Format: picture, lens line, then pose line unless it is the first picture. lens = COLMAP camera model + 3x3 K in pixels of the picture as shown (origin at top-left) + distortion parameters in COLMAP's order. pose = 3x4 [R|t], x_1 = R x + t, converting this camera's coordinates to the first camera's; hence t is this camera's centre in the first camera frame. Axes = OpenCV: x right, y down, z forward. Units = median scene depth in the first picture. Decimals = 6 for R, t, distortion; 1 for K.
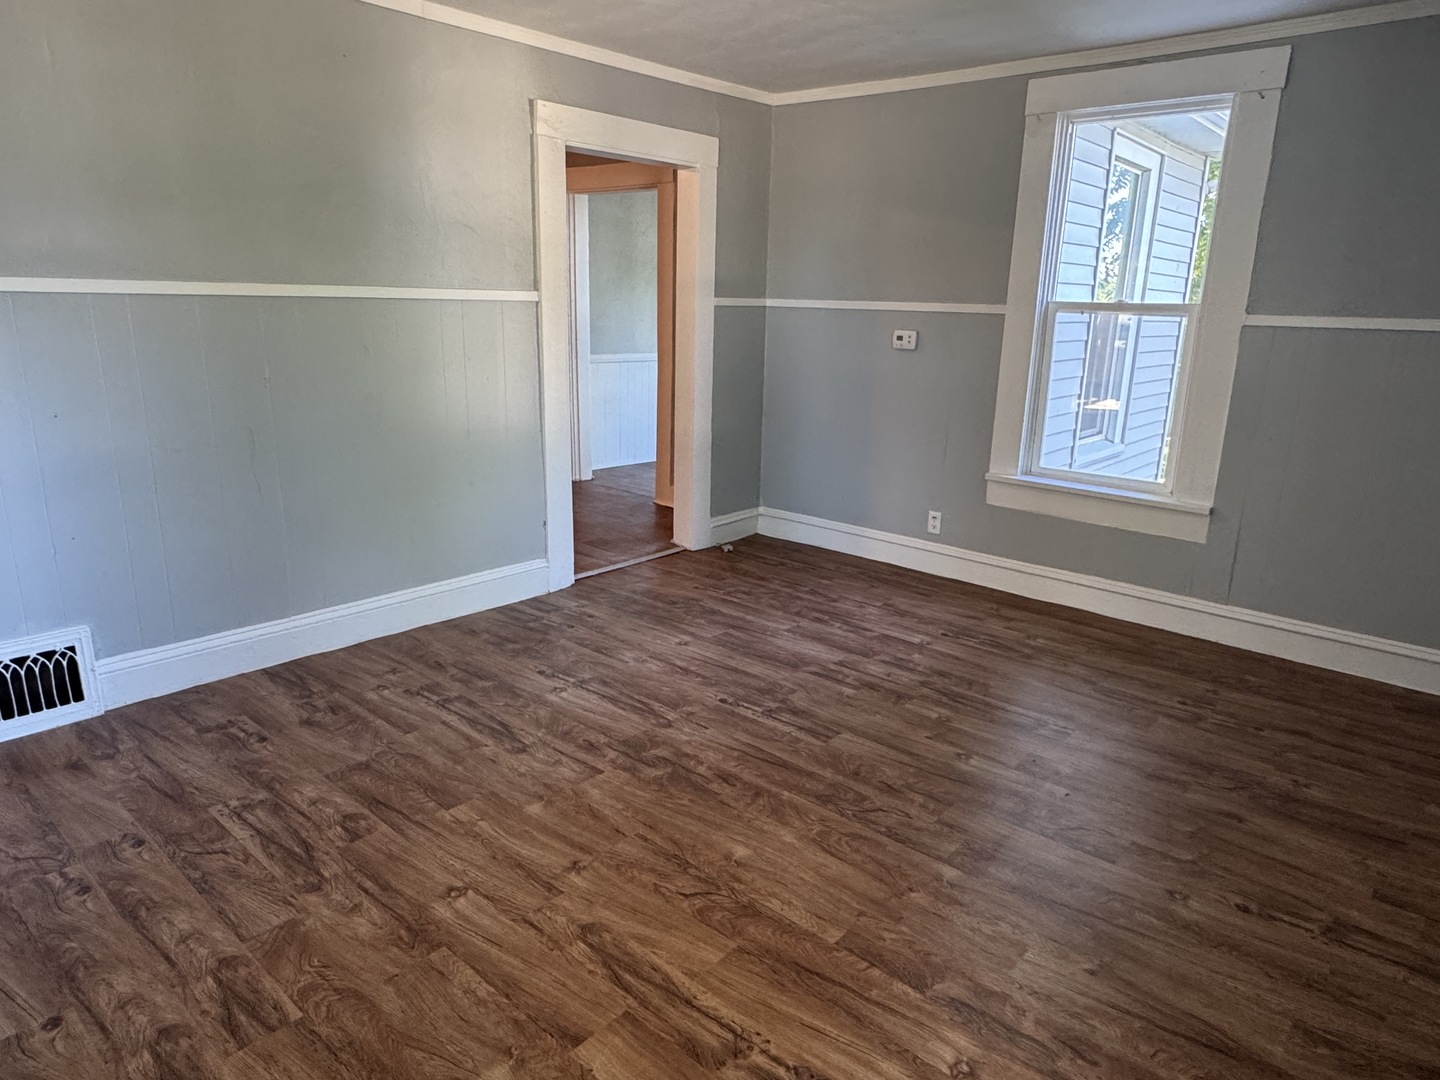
lens RADIAL K [[897.3, 0, 719.7], [0, 897.3, 539.3], [0, 0, 1]] dist [-0.008821, 0.007889]
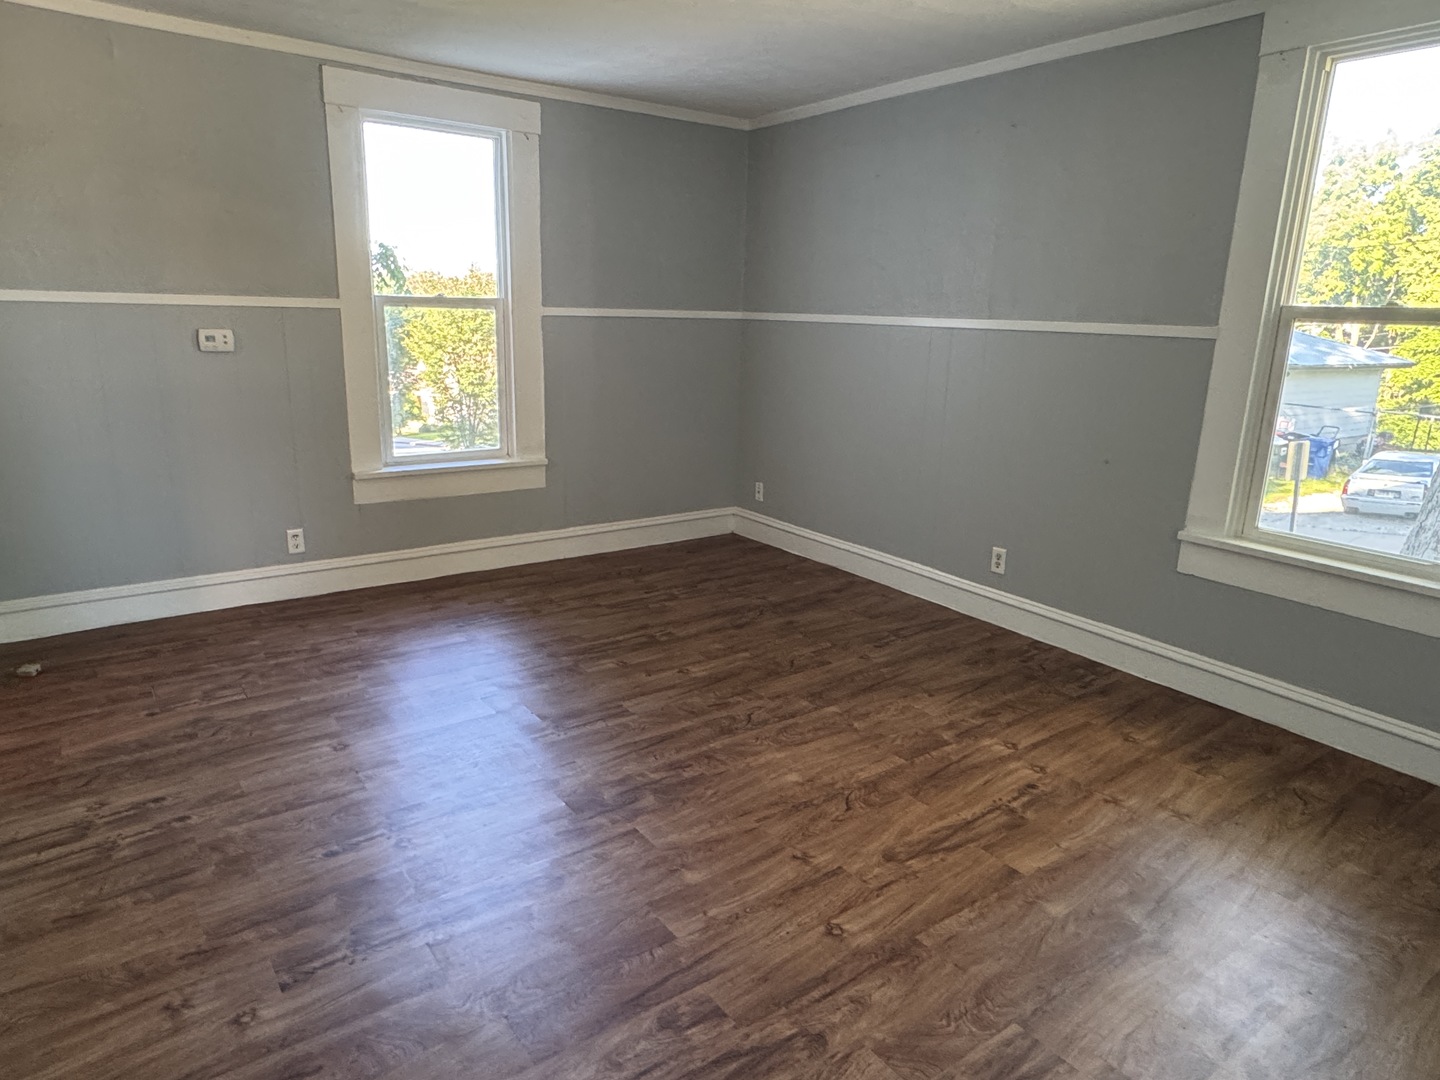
lens RADIAL K [[897.3, 0, 721.6], [0, 897.3, 540.3], [0, 0, 1]] dist [-0.008821, 0.007889]
pose [[0.222561, -0.263144, 0.938734, -0.681207], [0.231550, 0.949600, 0.211293, -0.147945], [-0.947022, 0.170338, 0.272275, 0.470175]]
